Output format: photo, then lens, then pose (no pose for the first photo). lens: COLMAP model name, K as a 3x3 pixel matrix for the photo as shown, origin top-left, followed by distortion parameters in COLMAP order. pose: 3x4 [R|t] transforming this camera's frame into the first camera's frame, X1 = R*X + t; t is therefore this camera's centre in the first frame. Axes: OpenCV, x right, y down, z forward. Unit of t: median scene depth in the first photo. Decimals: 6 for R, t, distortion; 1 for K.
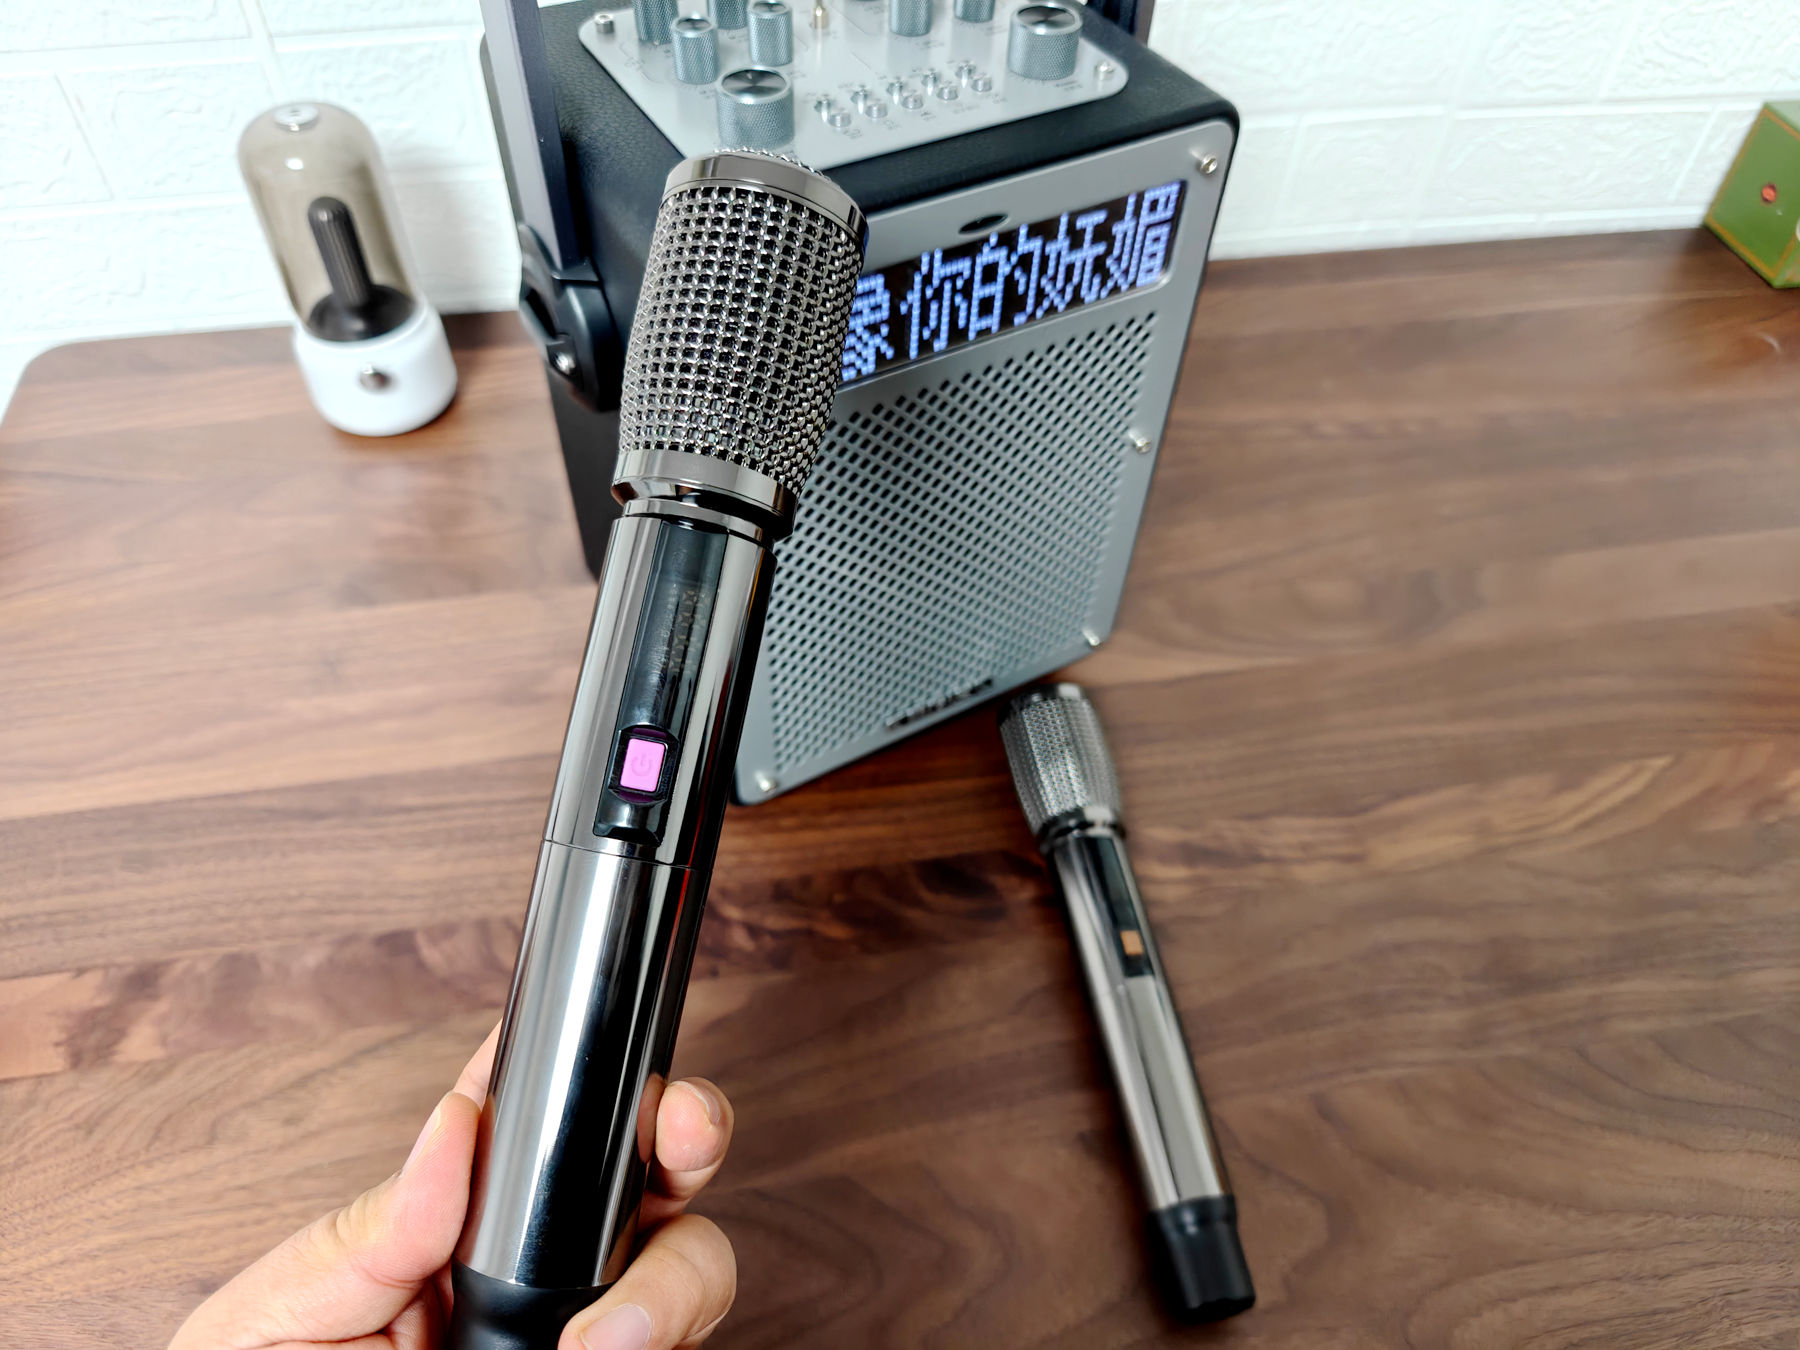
lens RADIAL K [[1250.2, 0, 902.2], [0, 1250.2, 689.0], [0, 0, 1]] dist [0.017996, -0.038870]
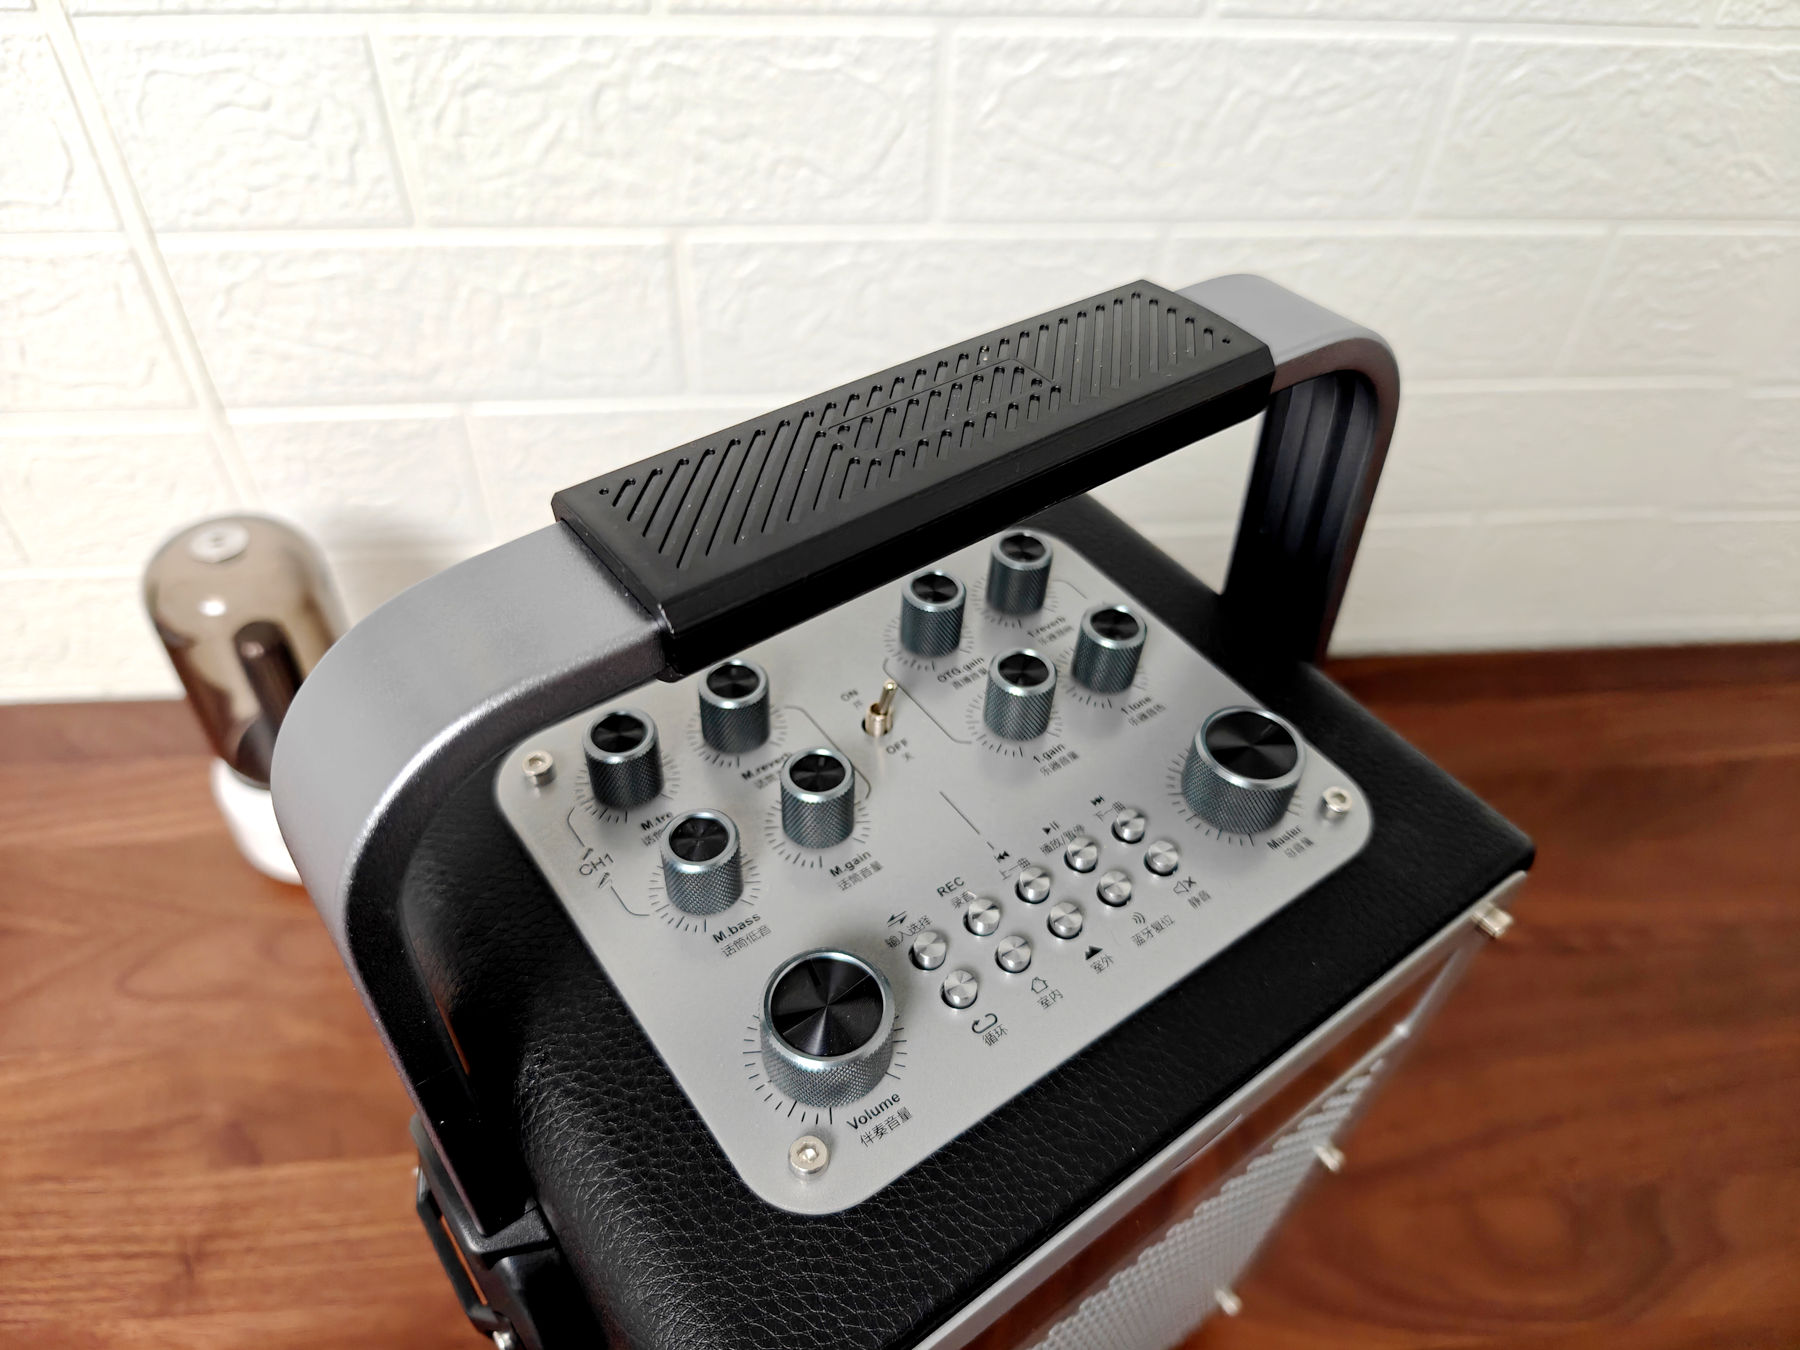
lens RADIAL K [[1250.2, 0, 892.6], [0, 1250.2, 685.6], [0, 0, 1]] dist [0.017996, -0.038870]
pose [[0.996508, 0.069292, -0.046589, -0.021727], [-0.072815, 0.994233, -0.078729, -0.336731], [0.040865, 0.081846, 0.995807, 0.238796]]
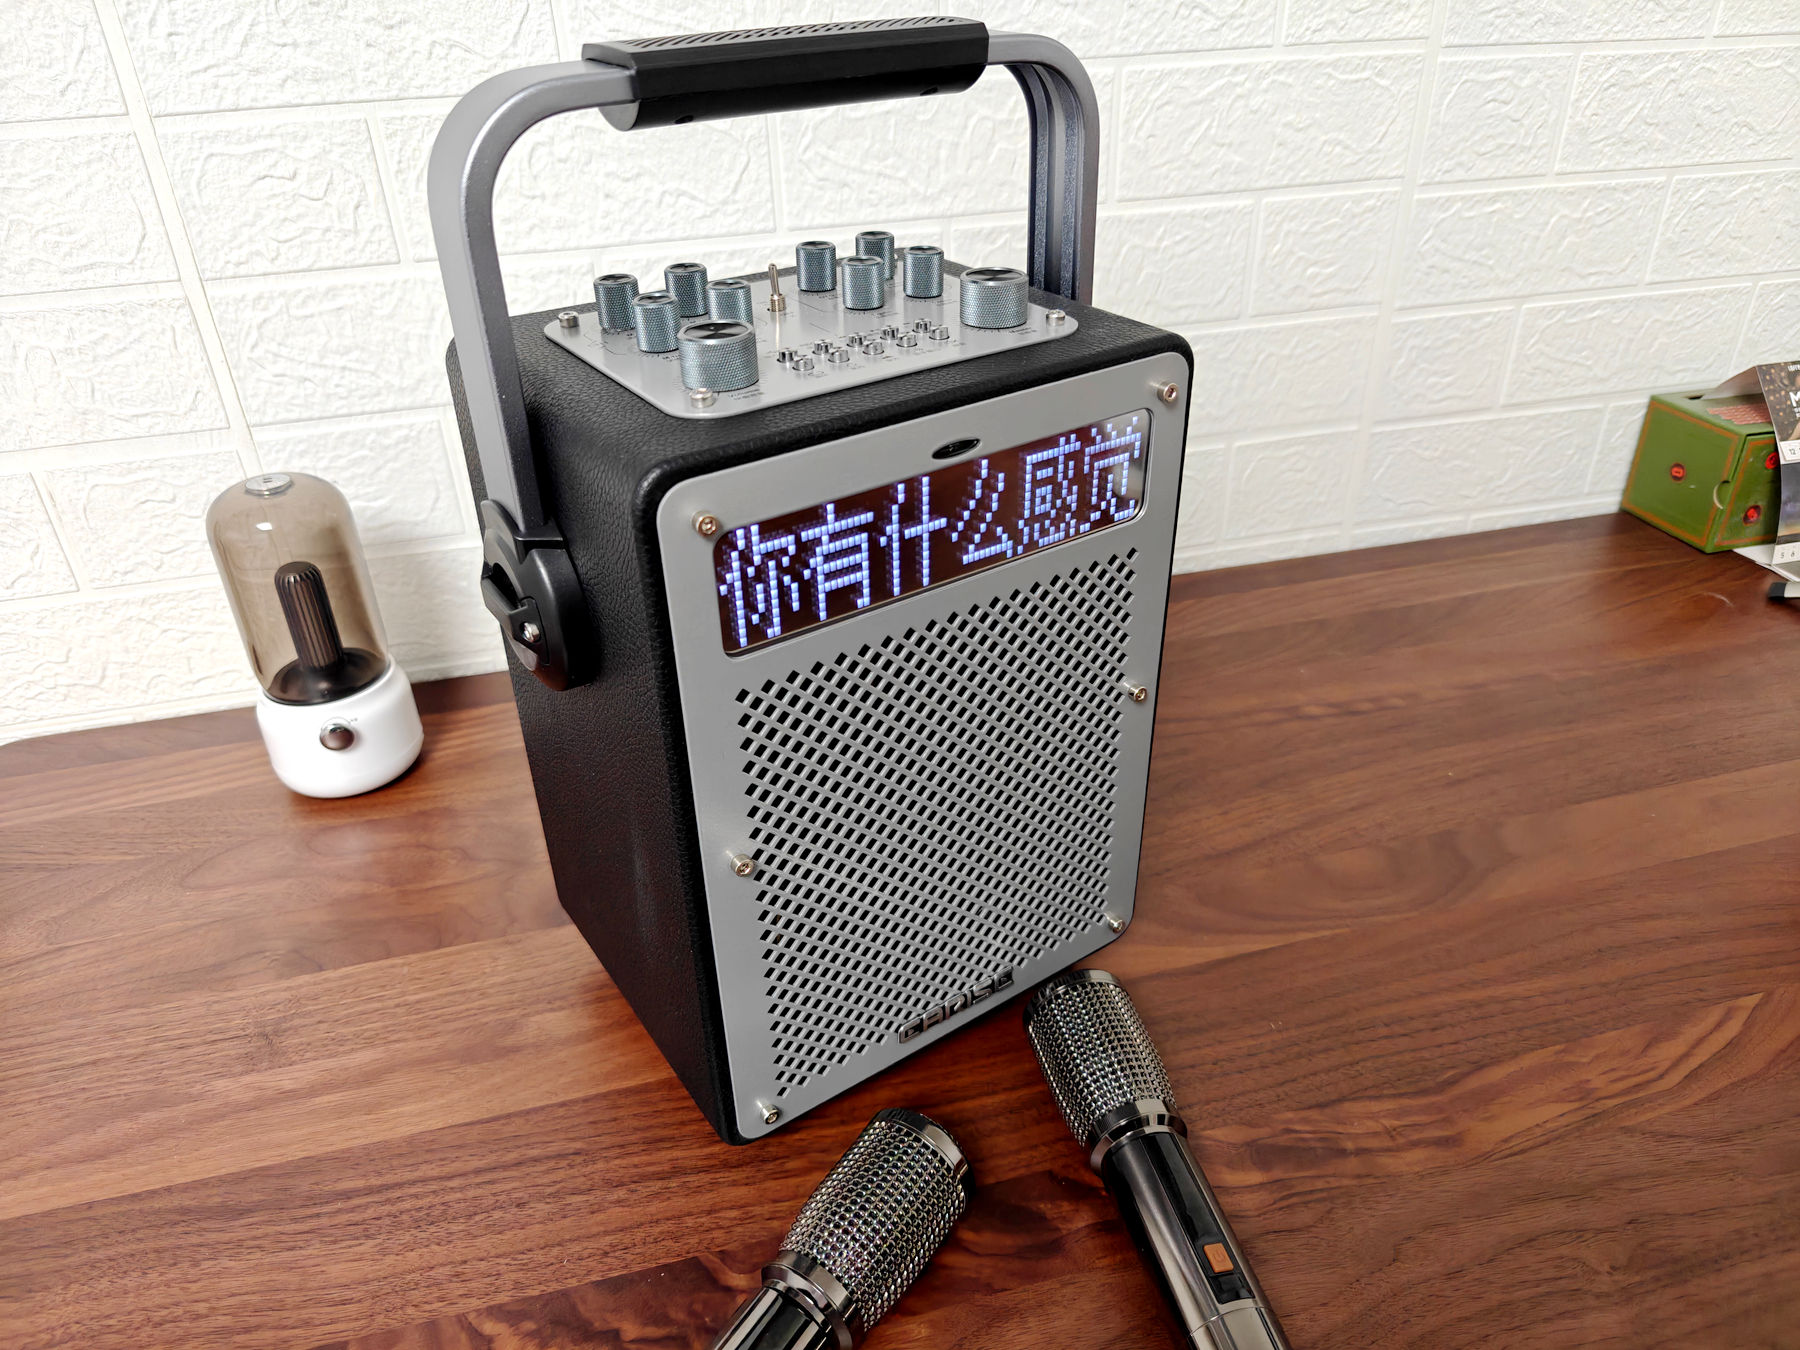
lens RADIAL K [[1250.2, 0, 919.3], [0, 1250.2, 685.8], [0, 0, 1]] dist [0.017996, -0.038870]
pose [[0.995241, -0.087437, 0.043002, -0.013697], [0.096565, 0.944067, -0.315297, 0.069413], [-0.013028, 0.317949, 0.948018, 0.074496]]
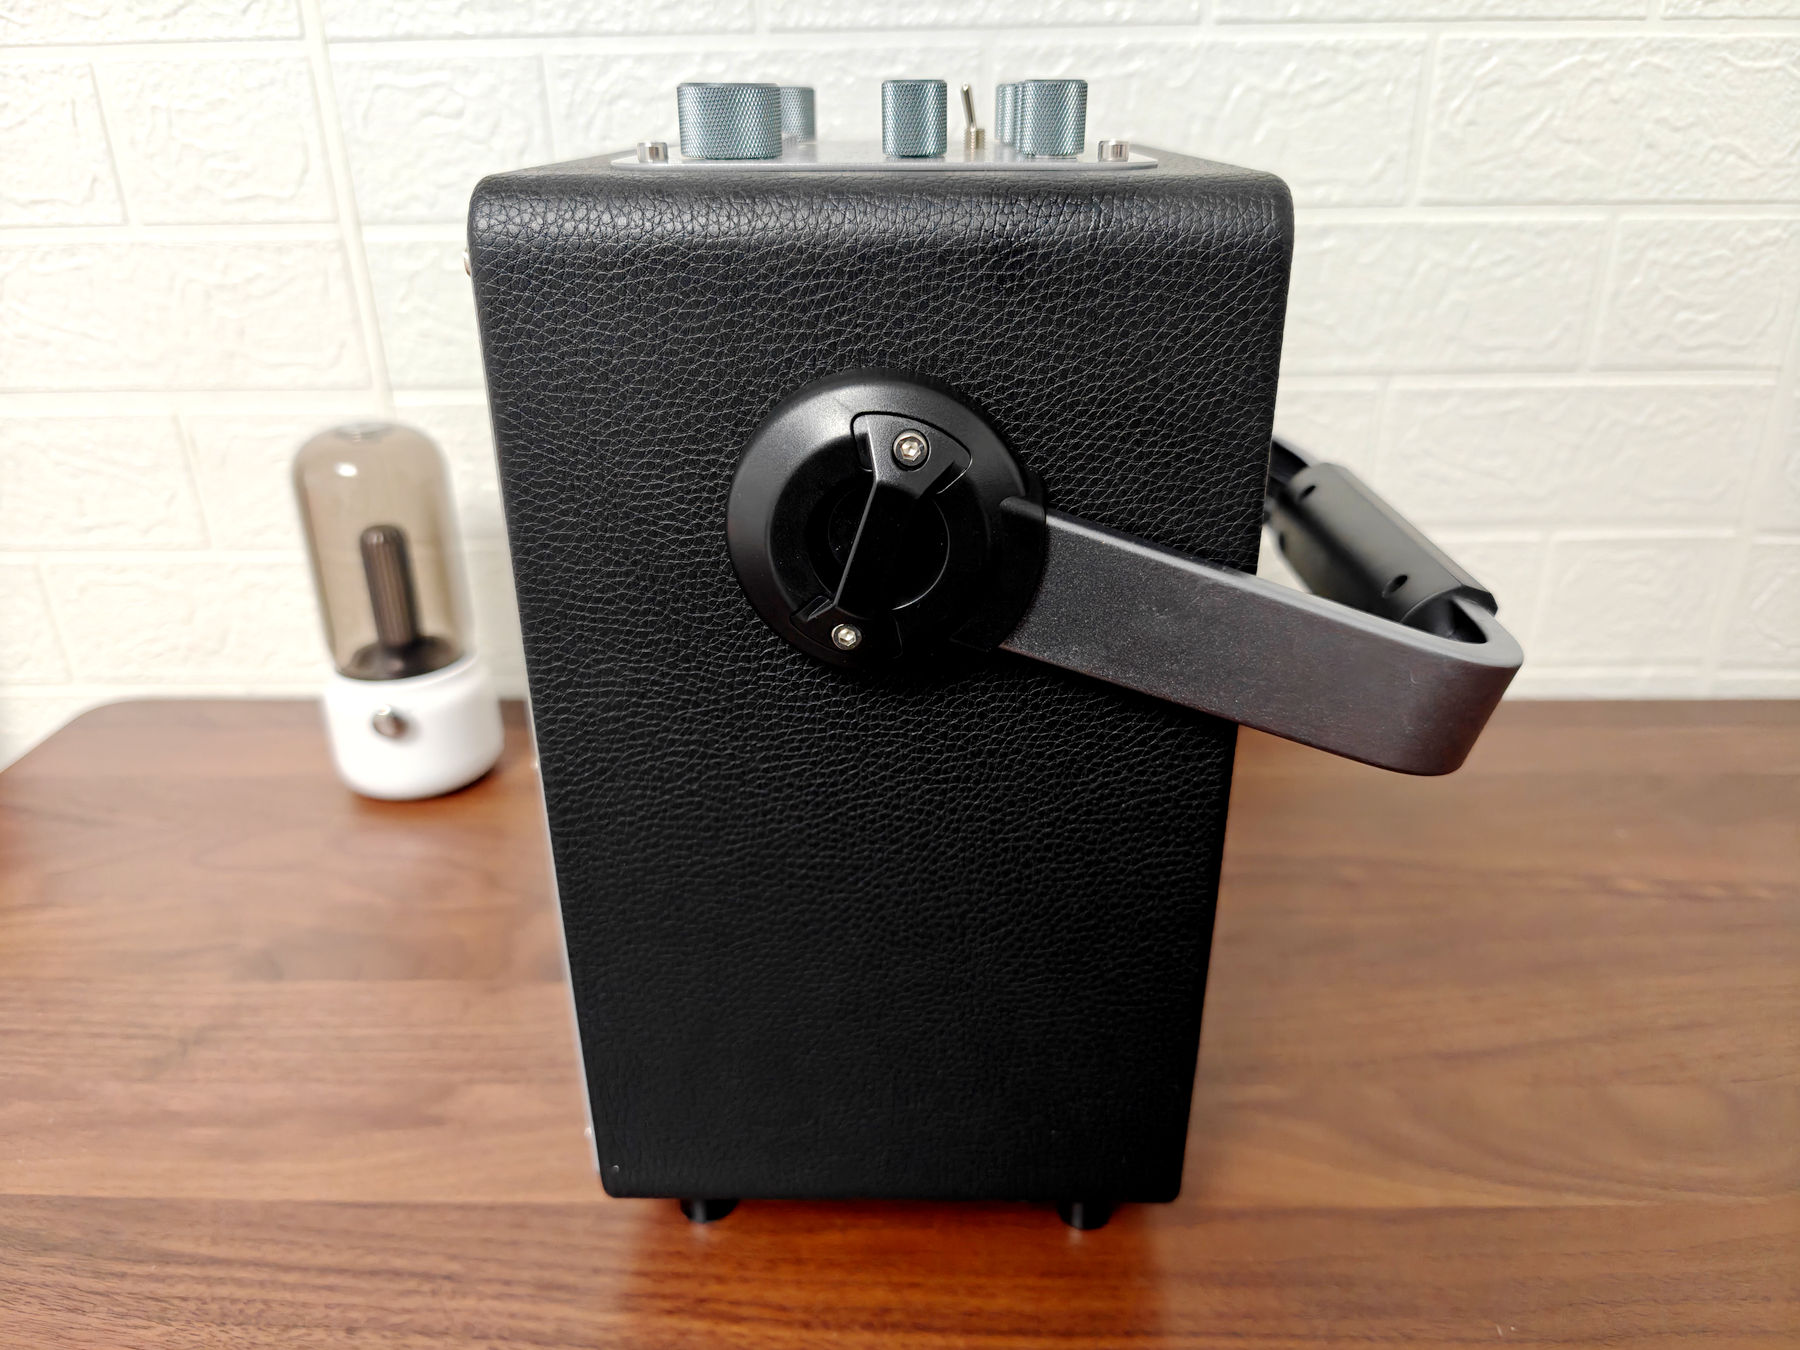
lens RADIAL K [[1250.2, 0, 895.0], [0, 1250.2, 699.7], [0, 0, 1]] dist [0.017996, -0.038870]
pose [[0.979696, 0.044273, -0.195540, 0.084043], [-0.123581, 0.901347, -0.415092, 0.051636], [0.157872, 0.430829, 0.888517, 0.326807]]
